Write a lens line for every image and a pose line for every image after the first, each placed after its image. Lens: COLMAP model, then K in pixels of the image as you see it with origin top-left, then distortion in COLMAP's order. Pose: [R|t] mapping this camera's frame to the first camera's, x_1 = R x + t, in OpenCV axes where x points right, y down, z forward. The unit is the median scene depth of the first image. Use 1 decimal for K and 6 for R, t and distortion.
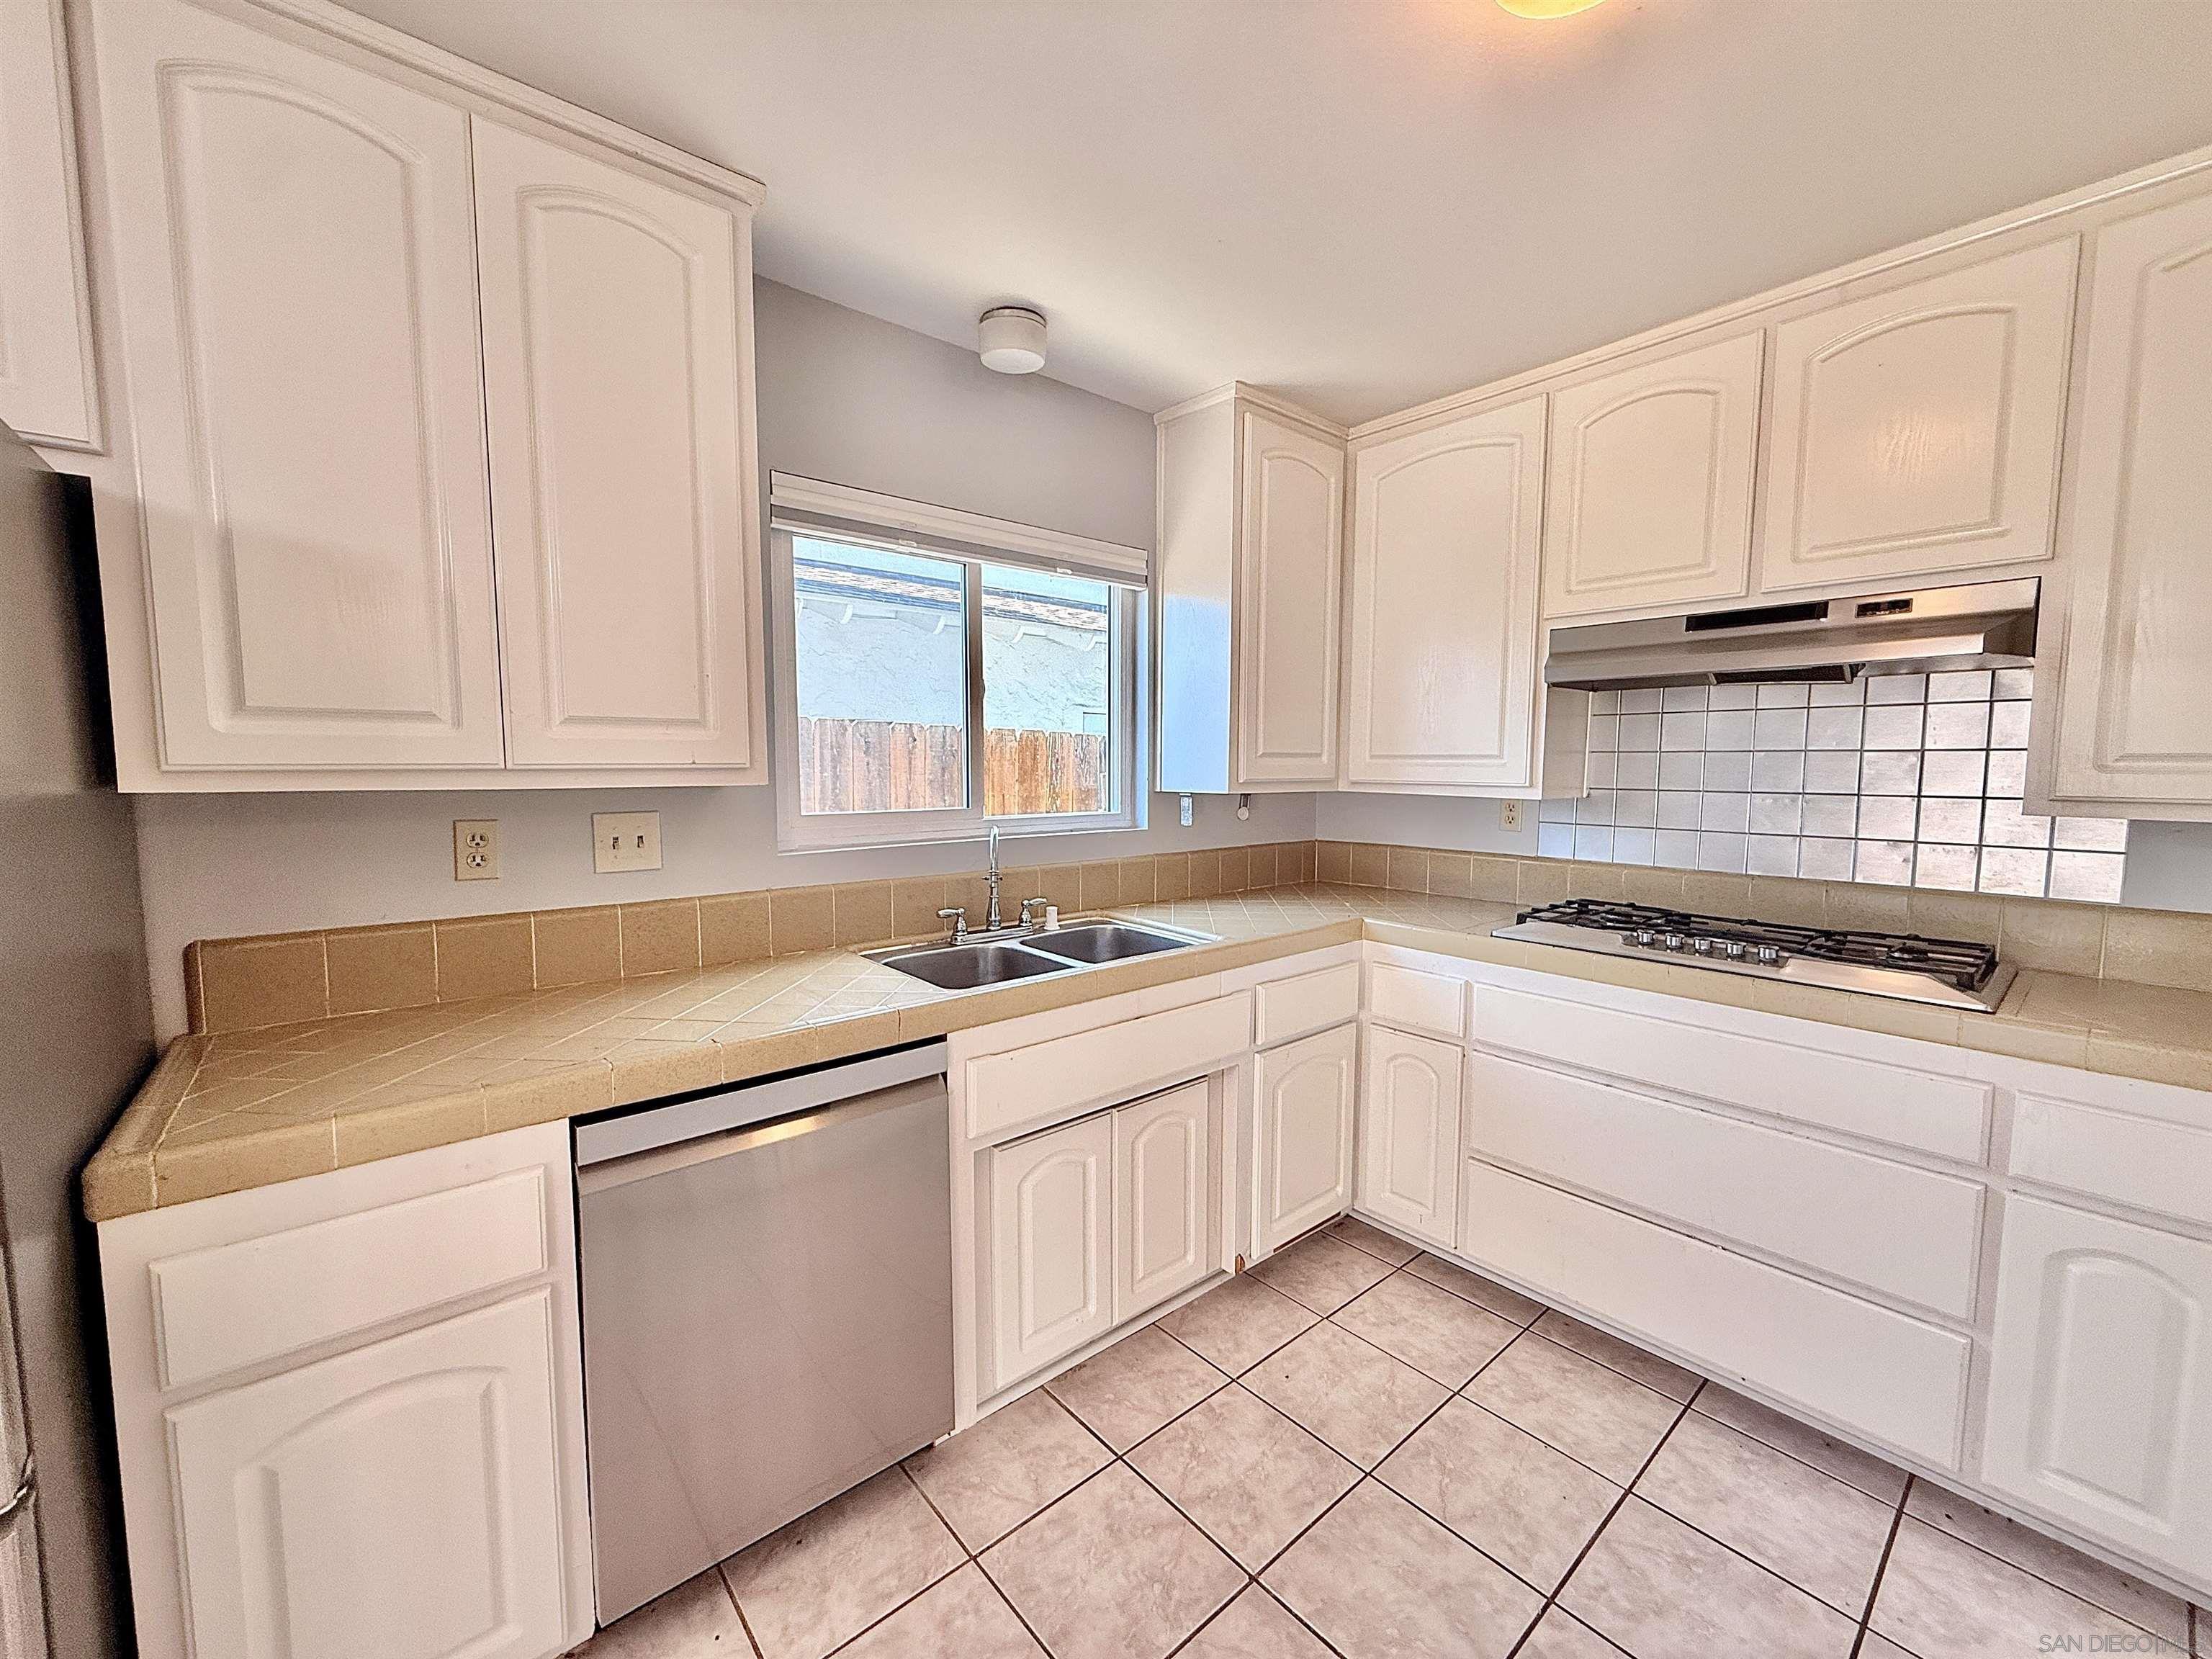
lens RADIAL K [[881.7, 0, 1100.1], [0, 881.7, 831.2], [0, 0, 1]] dist [-0.001806, -0.000469]
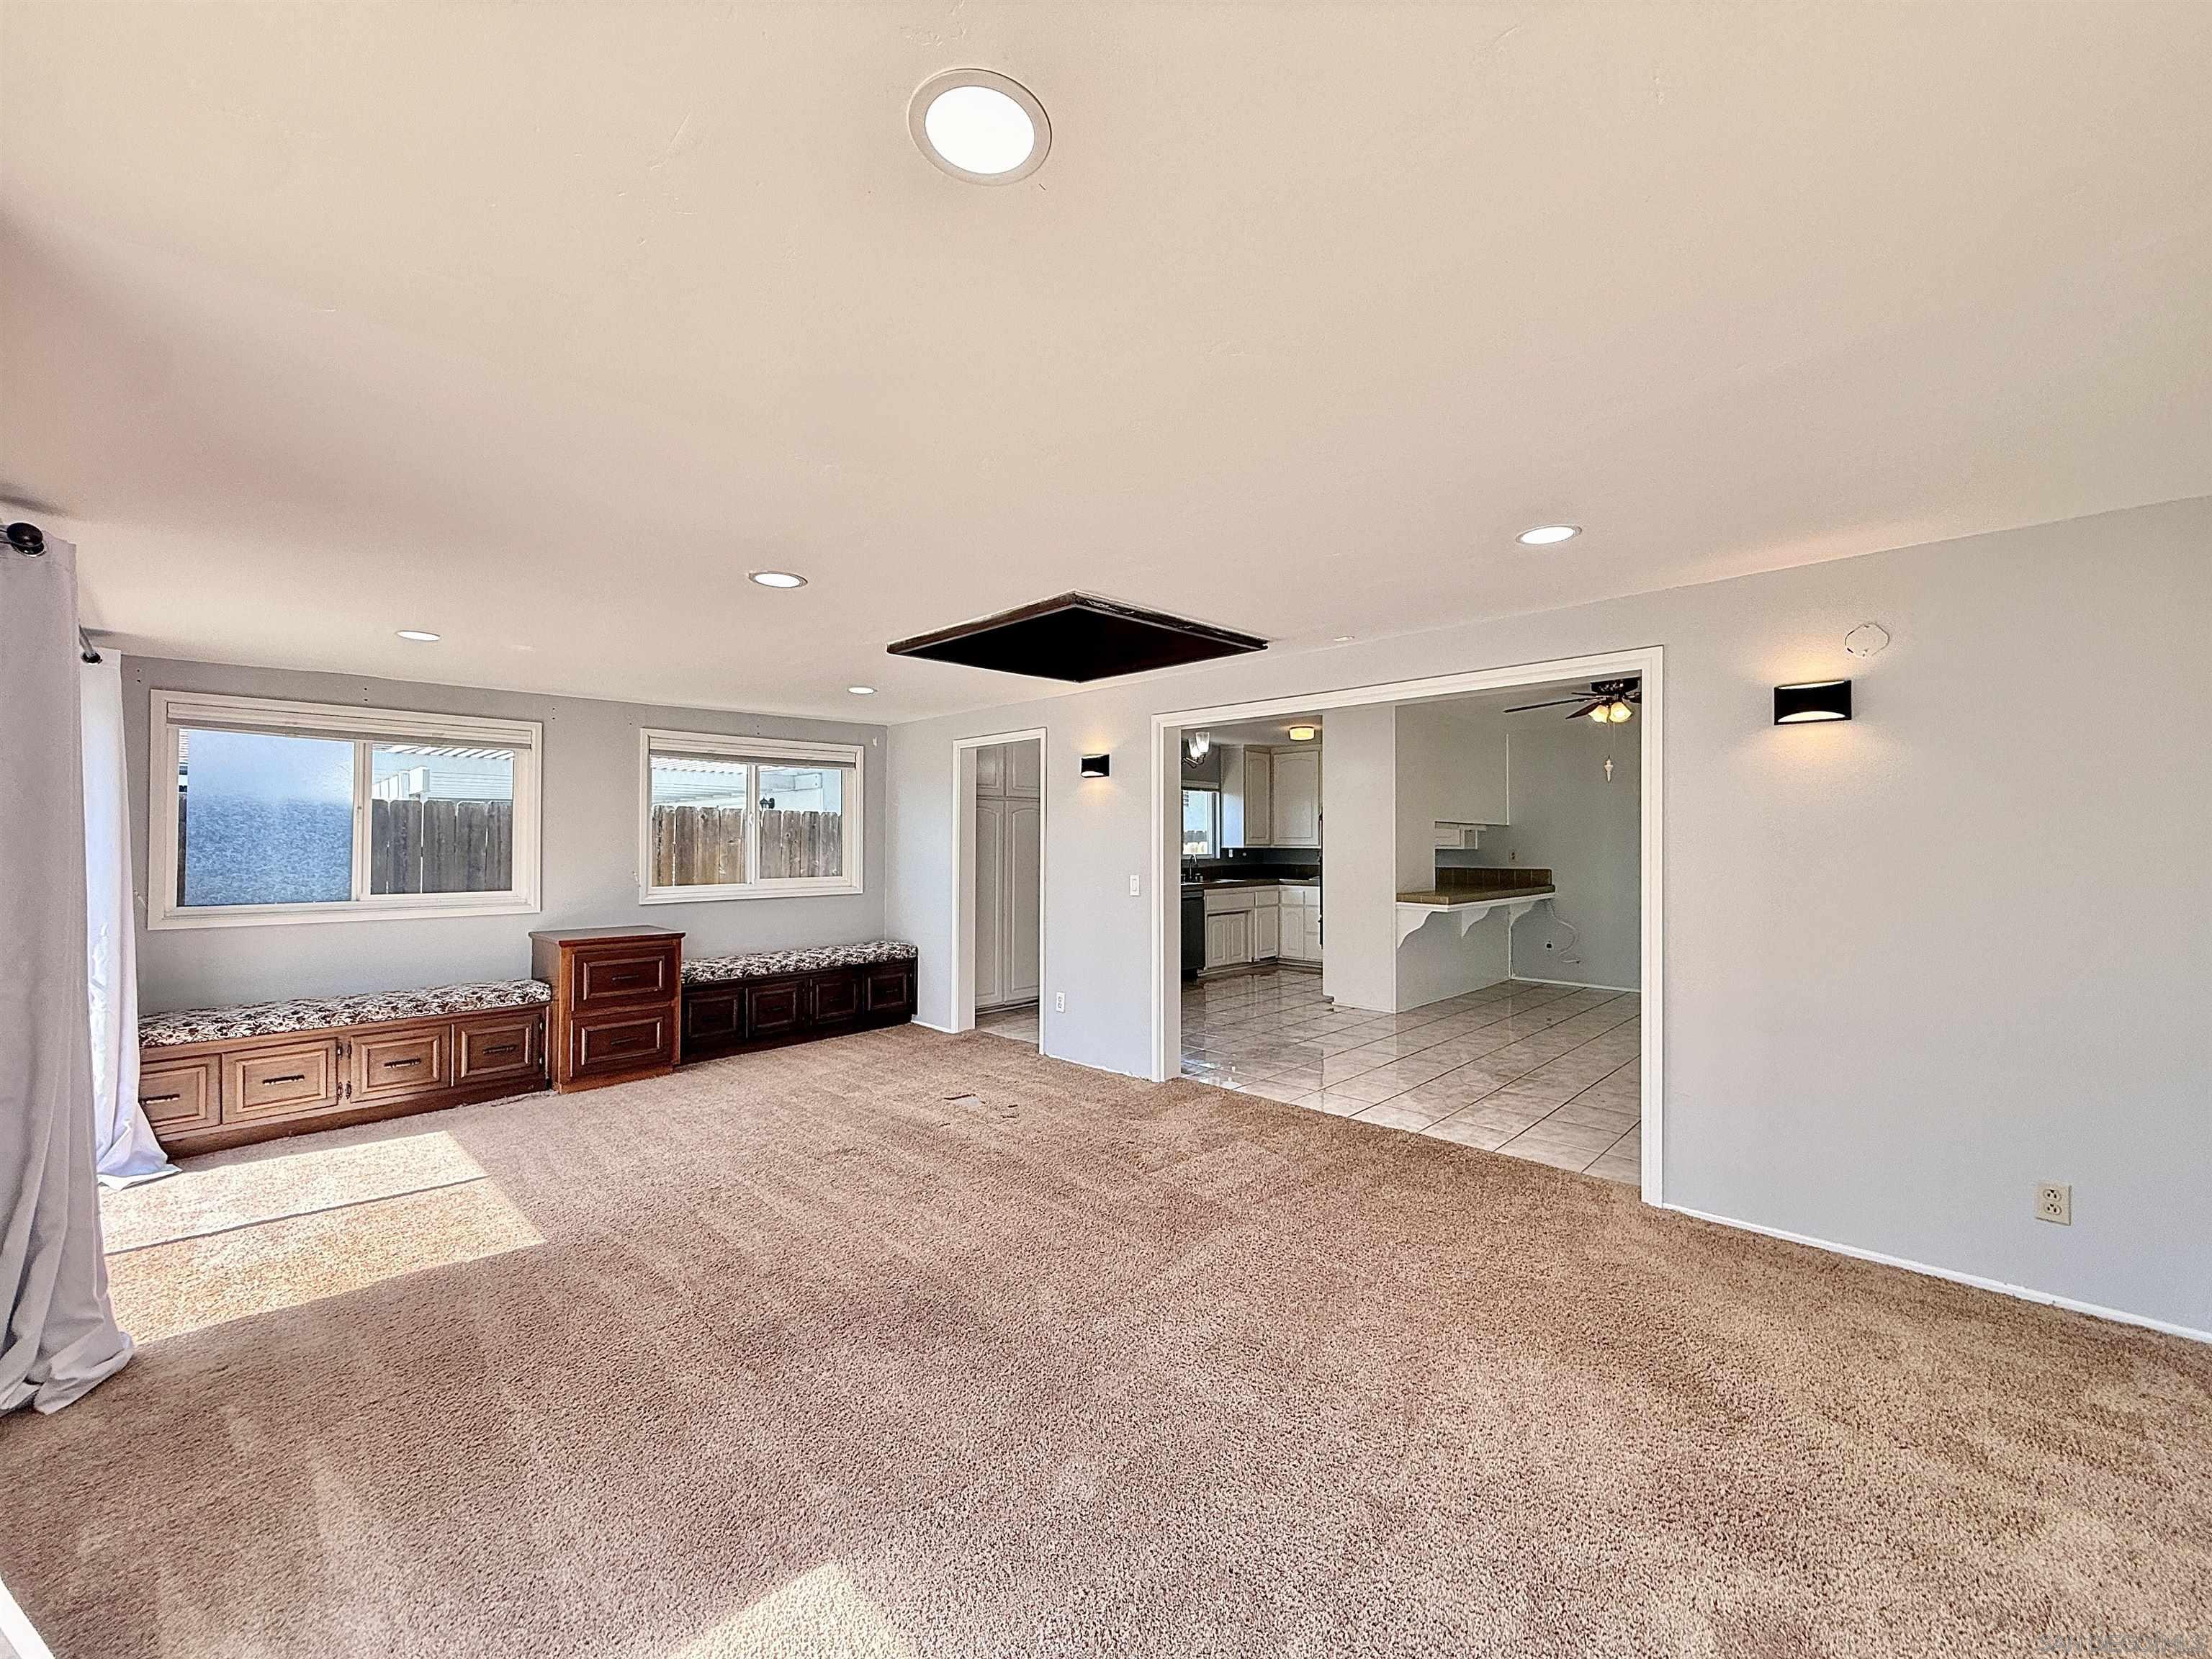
lens RADIAL K [[881.7, 0, 1100.5], [0, 881.7, 831.7], [0, 0, 1]] dist [-0.001806, -0.000469]
pose [[0.996010, -0.002232, 0.089216, -0.857435], [0.010618, 0.995550, -0.093634, 0.251712], [-0.088610, 0.094208, 0.991601, -2.888092]]
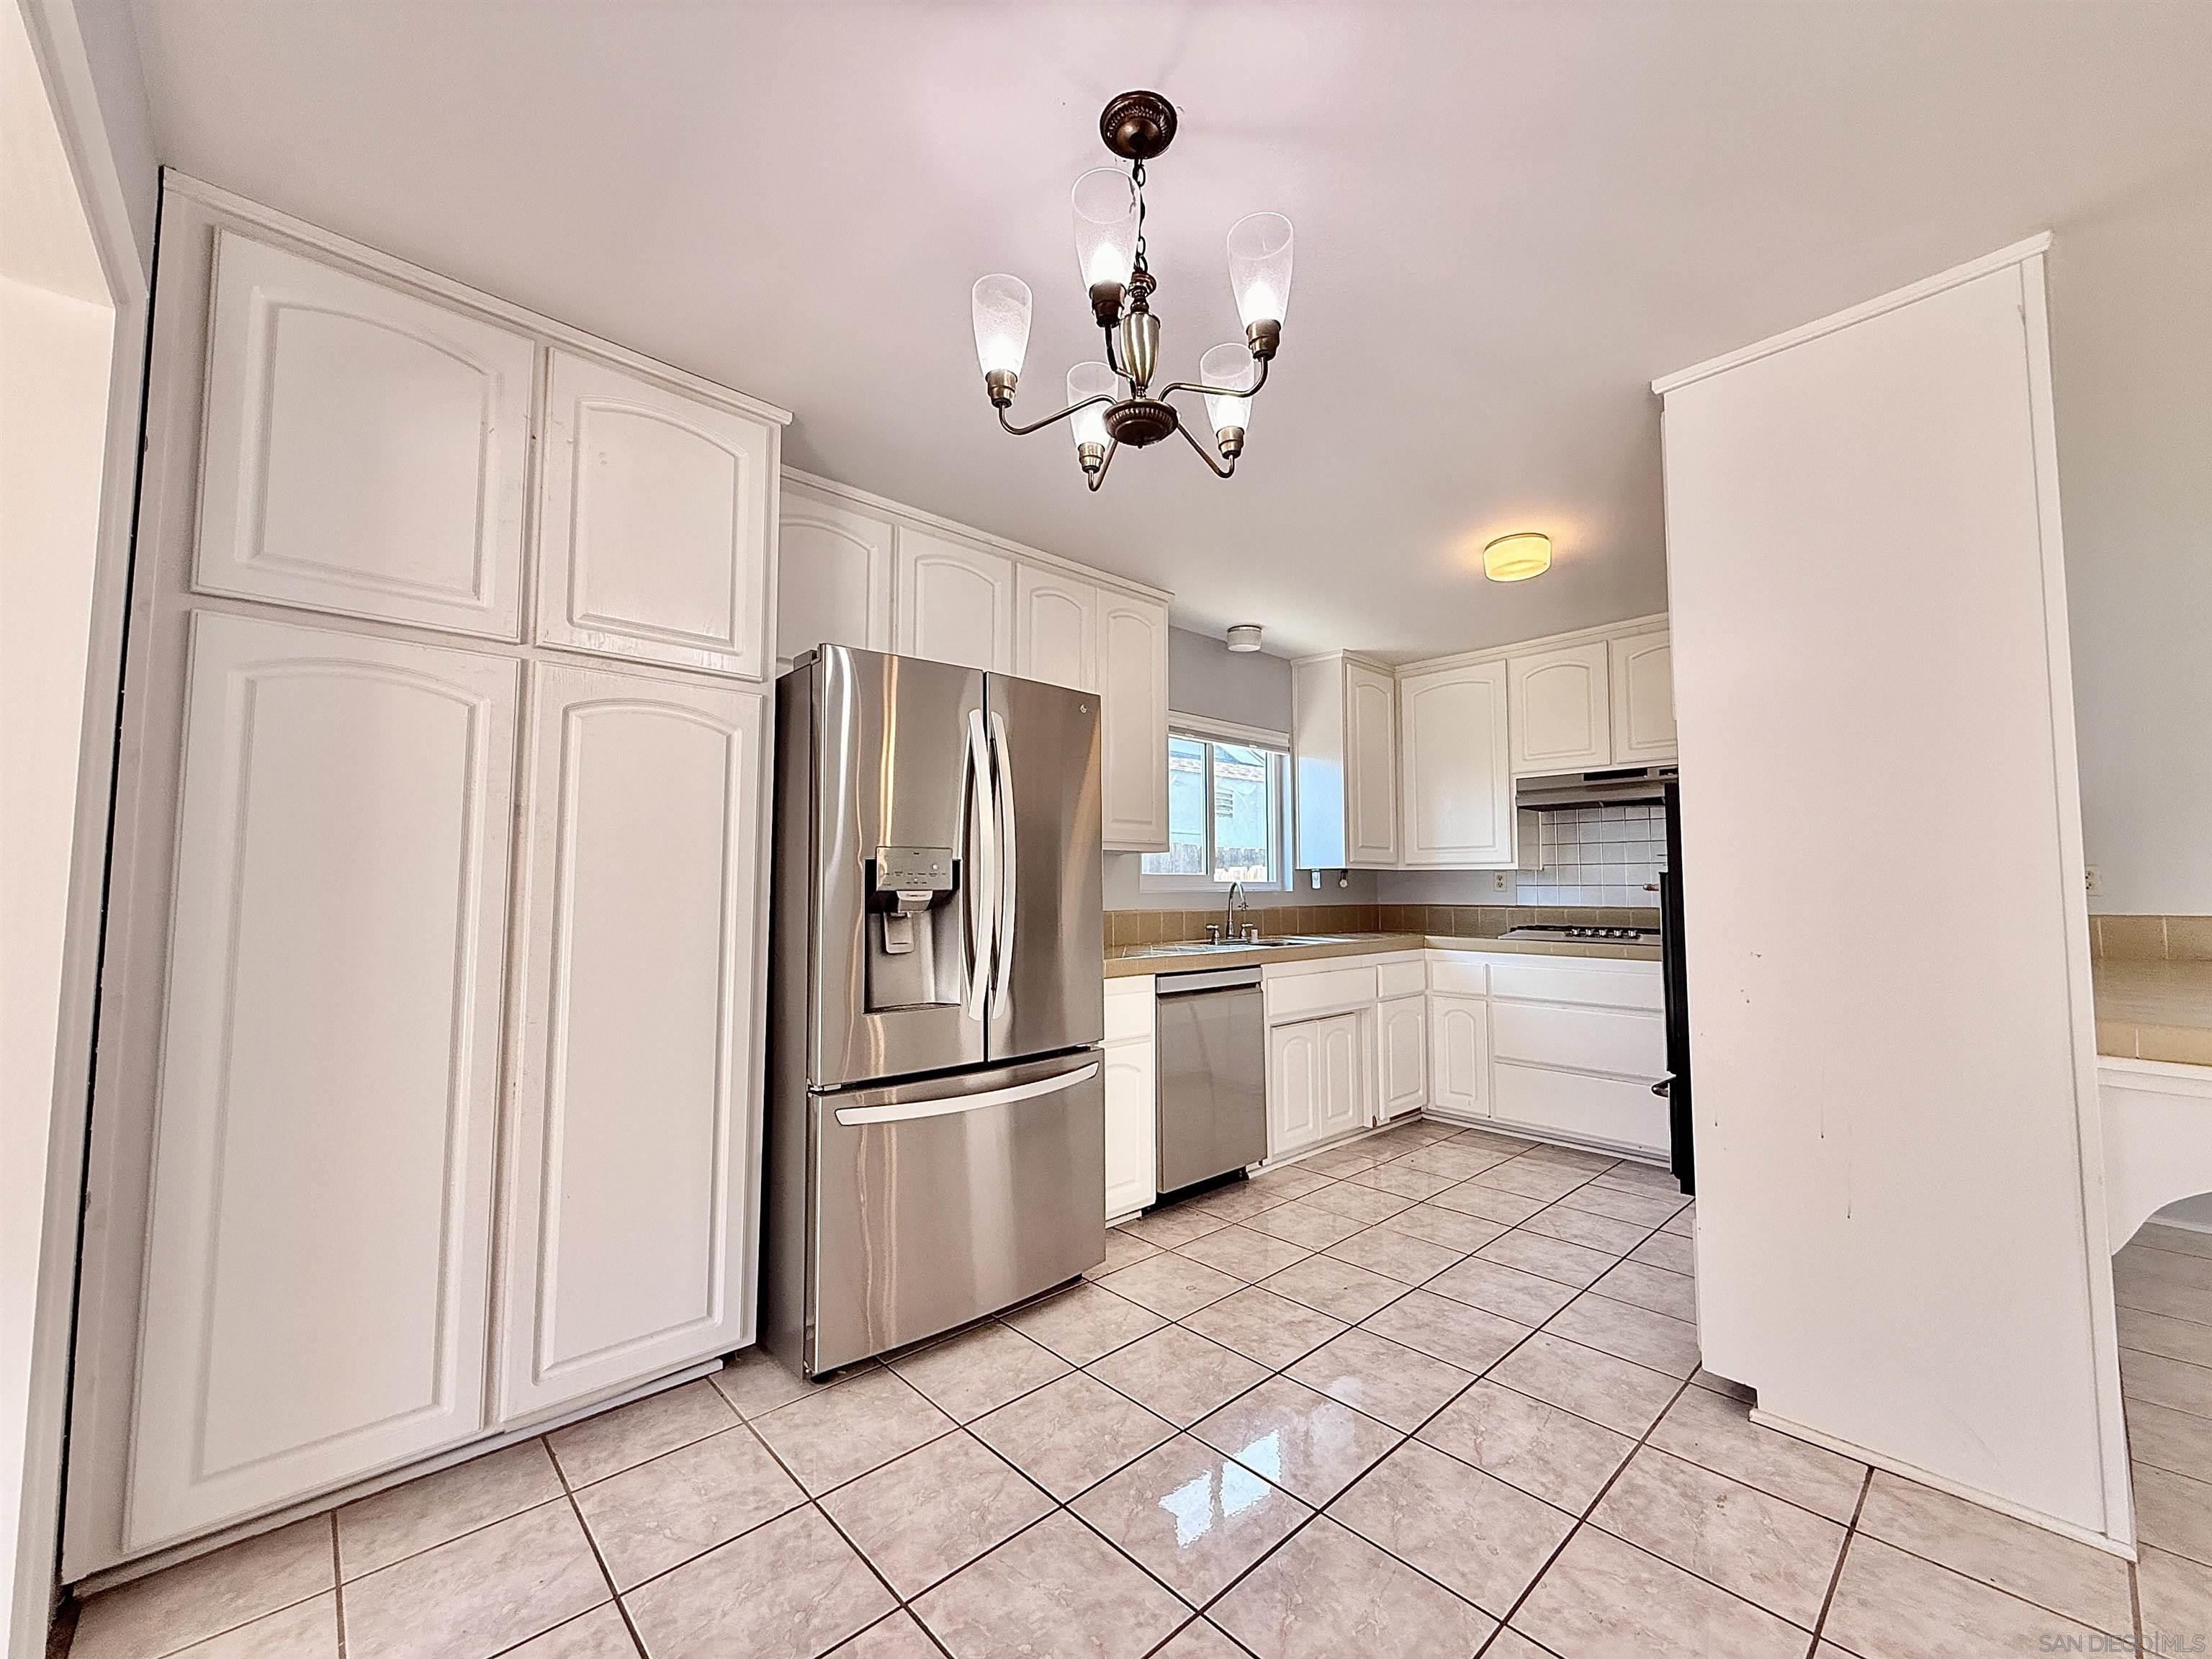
lens RADIAL K [[881.7, 0, 1096.6], [0, 881.7, 830.5], [0, 0, 1]] dist [-0.001806, -0.000469]
pose [[0.999470, 0.000054, 0.032561, -0.438605], [0.004704, 0.989270, -0.146025, 0.148415], [-0.032219, 0.146100, 0.988745, -0.802241]]
